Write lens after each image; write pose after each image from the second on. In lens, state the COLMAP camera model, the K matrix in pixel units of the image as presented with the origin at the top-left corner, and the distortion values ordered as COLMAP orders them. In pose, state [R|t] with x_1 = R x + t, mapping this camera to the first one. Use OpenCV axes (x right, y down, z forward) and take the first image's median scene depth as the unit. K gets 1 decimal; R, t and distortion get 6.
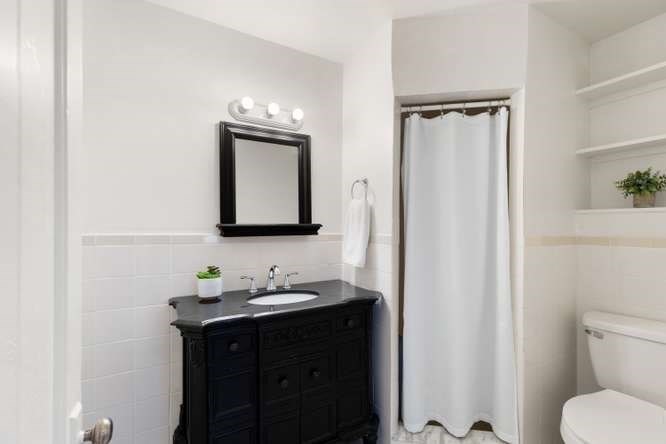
lens RADIAL K [[304.3, 0, 333.4], [0, 304.3, 223.0], [0, 0, 1]] dist [0.003611, -0.000152]
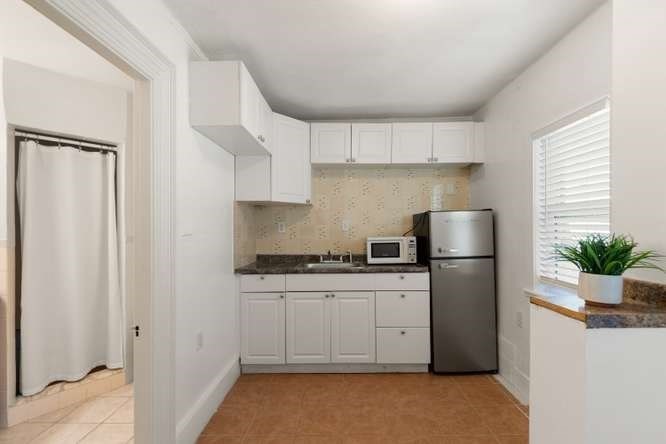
lens RADIAL K [[304.3, 0, 334.1], [0, 304.3, 227.2], [0, 0, 1]] dist [0.003611, -0.000152]
pose [[0.513744, -0.009085, 0.857896, -0.171473], [0.013811, 0.999902, 0.002318, 0.005895], [-0.857833, 0.010657, 0.513819, -0.706008]]
